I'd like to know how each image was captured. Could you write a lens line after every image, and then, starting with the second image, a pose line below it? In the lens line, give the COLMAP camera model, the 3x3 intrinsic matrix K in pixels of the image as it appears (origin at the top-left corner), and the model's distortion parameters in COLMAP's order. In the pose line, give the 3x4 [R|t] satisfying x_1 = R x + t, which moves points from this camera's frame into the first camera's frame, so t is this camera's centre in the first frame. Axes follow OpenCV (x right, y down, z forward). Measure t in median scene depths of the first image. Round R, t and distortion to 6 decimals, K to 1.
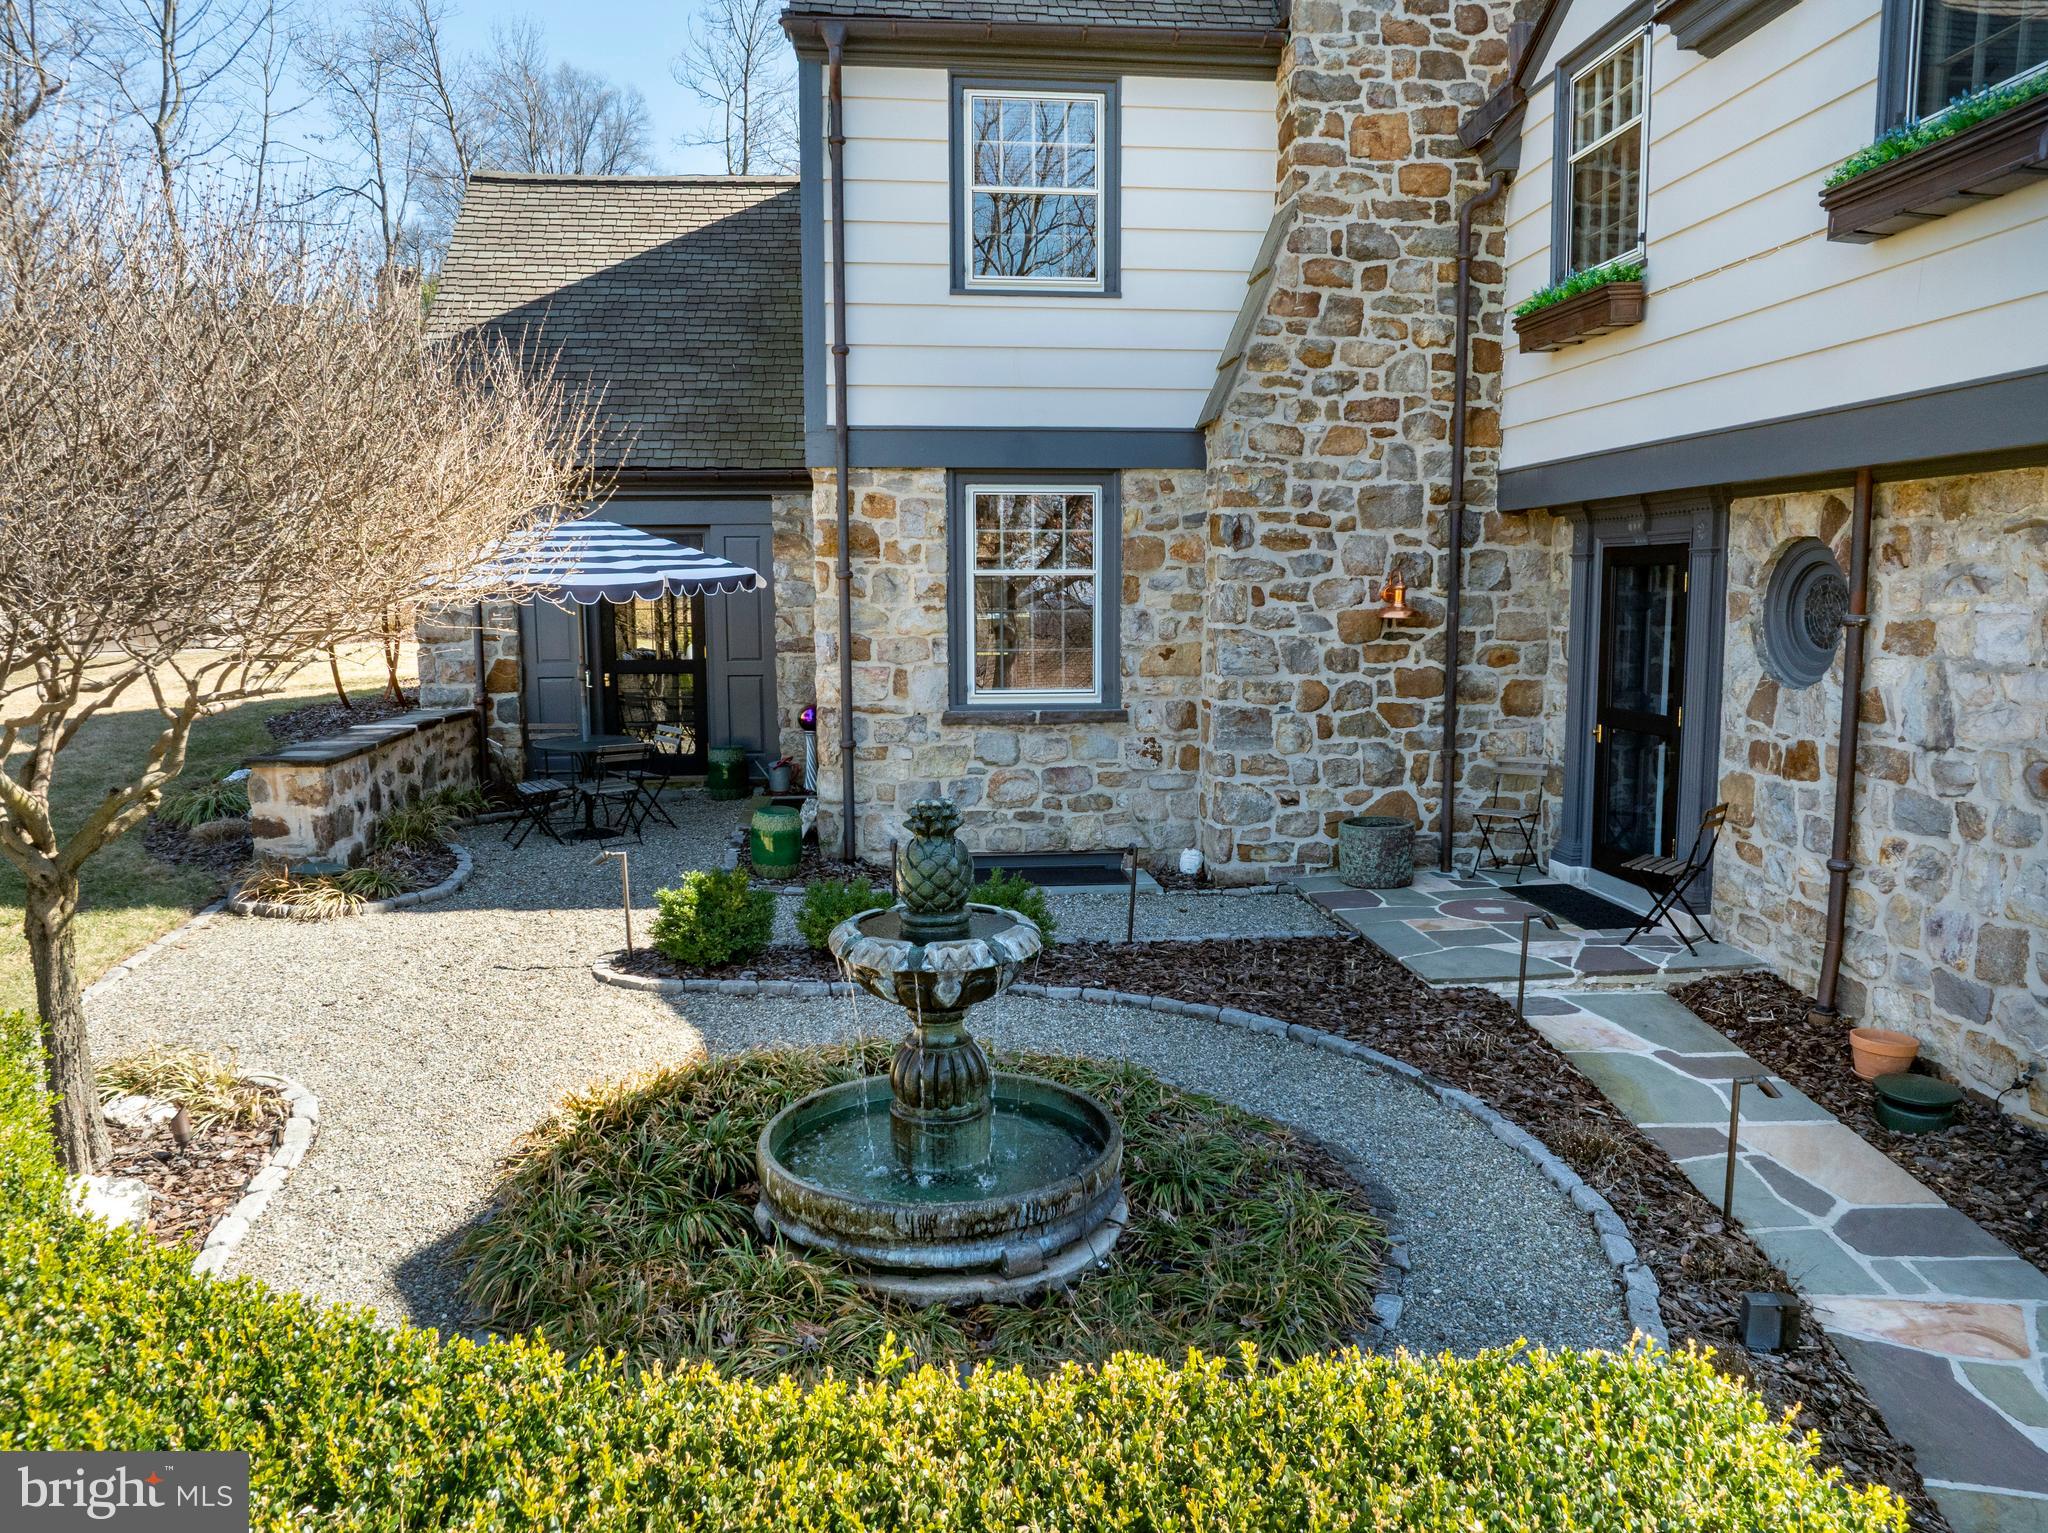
lens RADIAL K [[1438.7, 0, 1037.3], [0, 1438.7, 768.2], [0, 0, 1]] dist [-0.036288, -0.000047]
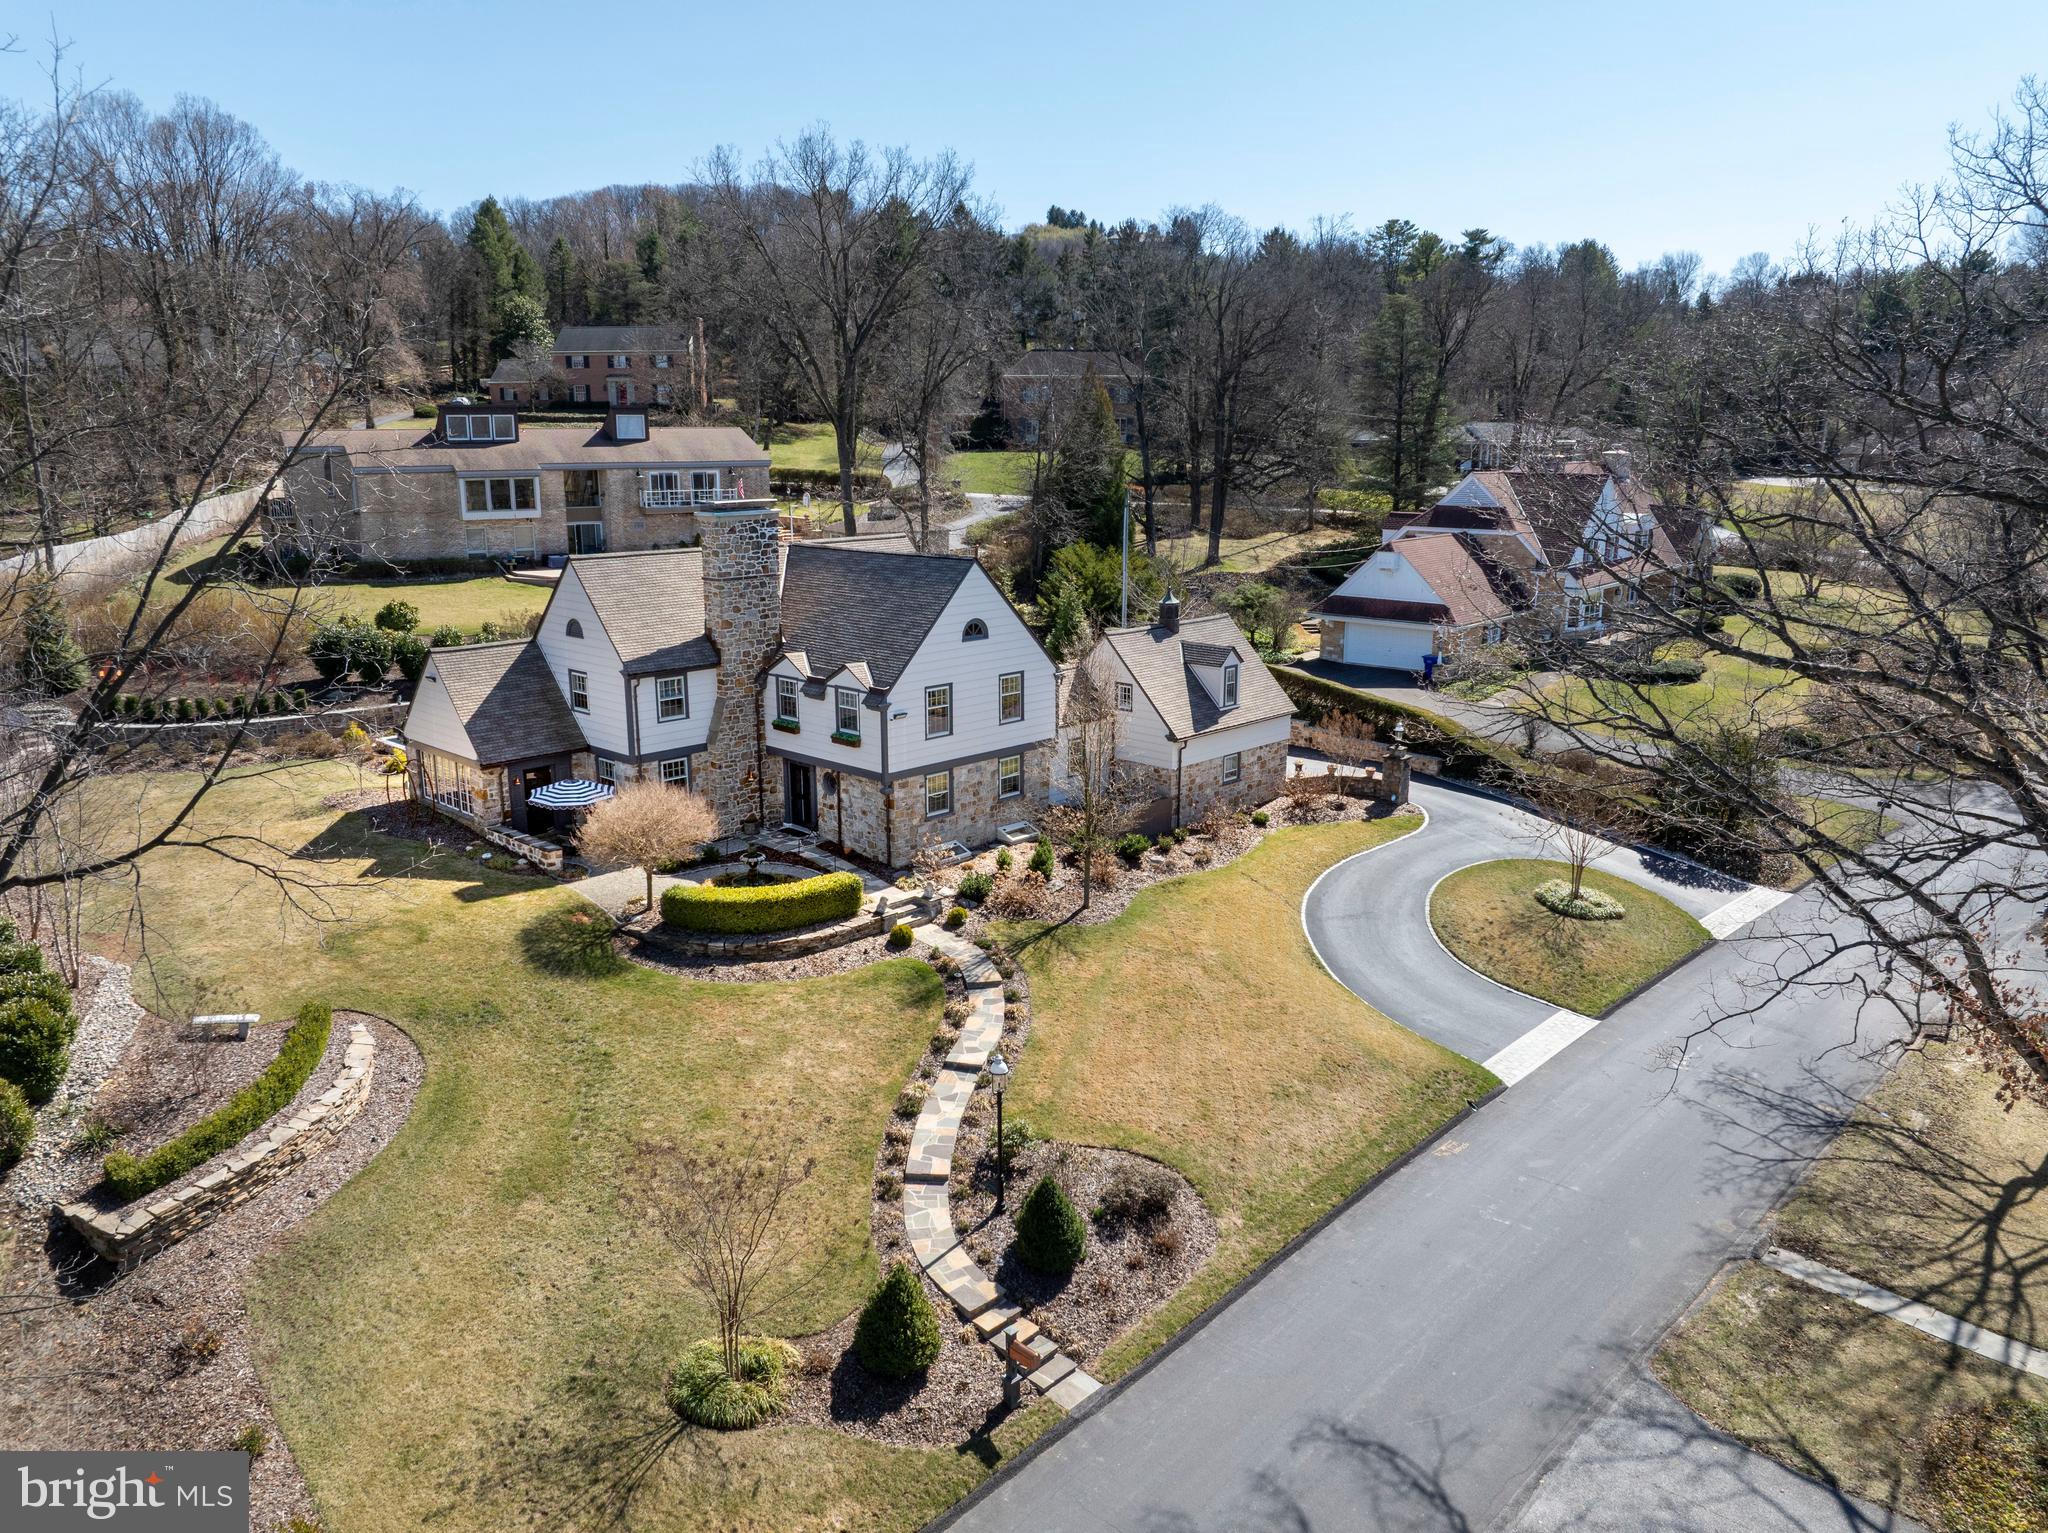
lens RADIAL K [[1438.7, 0, 1035.8], [0, 1438.7, 763.9], [0, 0, 1]] dist [-0.036288, -0.000047]
pose [[0.760643, -0.143725, 0.633061, -2.064925], [0.076452, 0.988230, 0.132501, -0.718513], [-0.644653, -0.052388, 0.762678, -3.291421]]
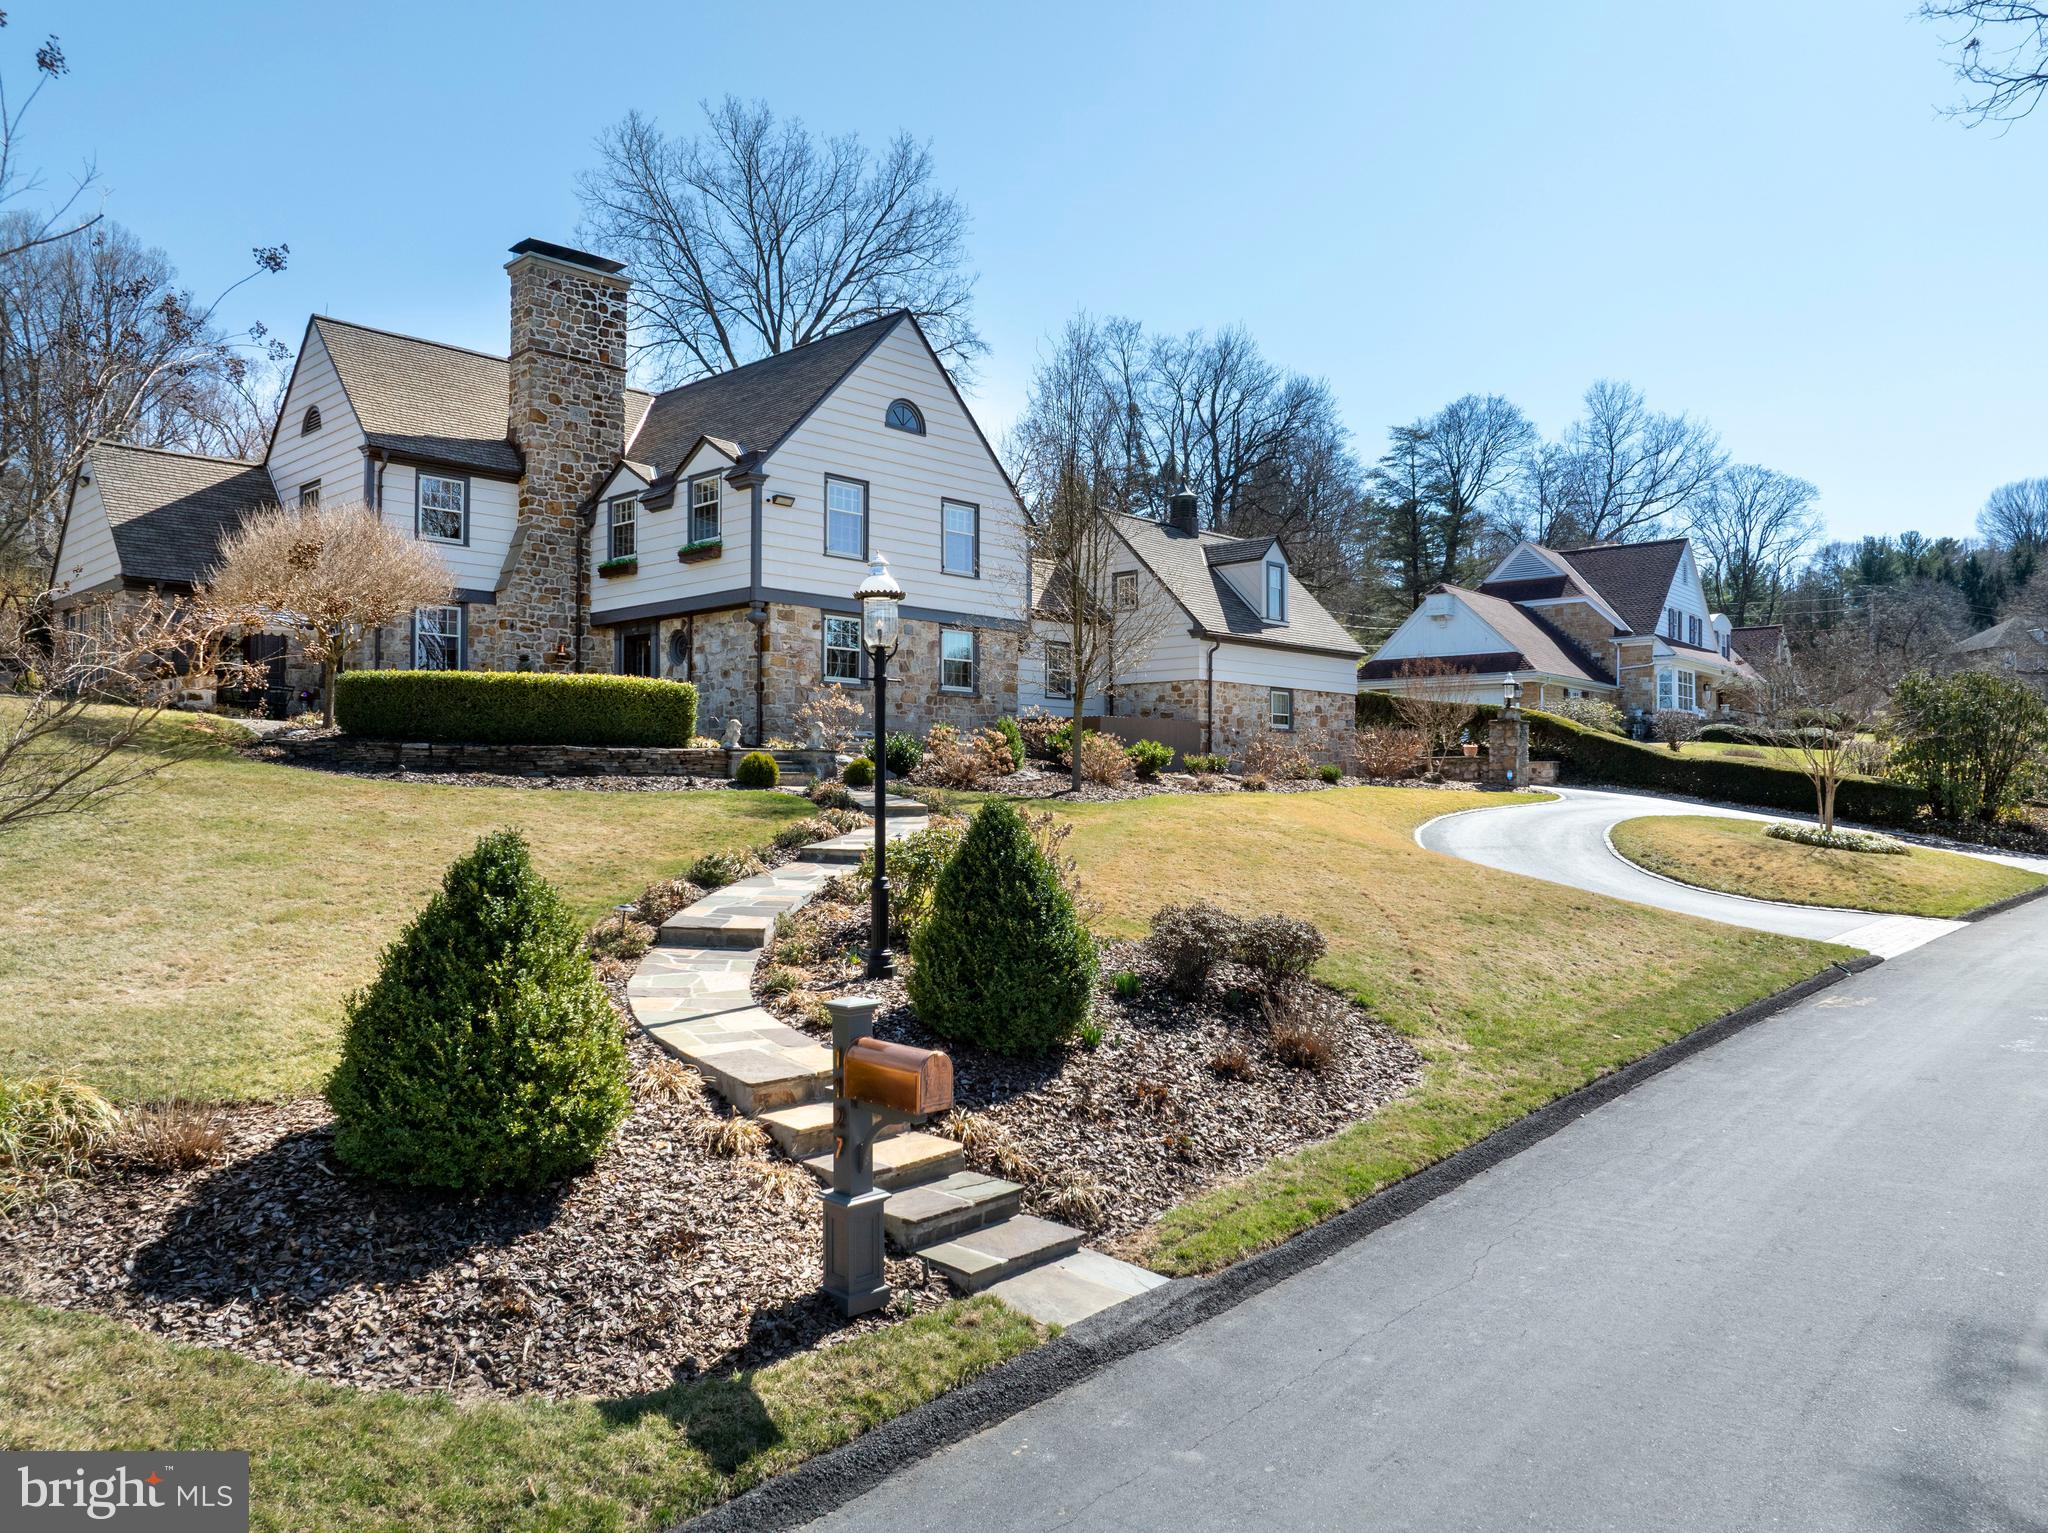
lens RADIAL K [[1438.7, 0, 1034.6], [0, 1438.7, 769.8], [0, 0, 1]] dist [-0.036288, -0.000047]
pose [[0.750759, 0.014522, 0.660416, -1.047450], [0.078226, 0.990769, -0.110712, 0.574676], [-0.655928, 0.134780, 0.742693, -1.994034]]
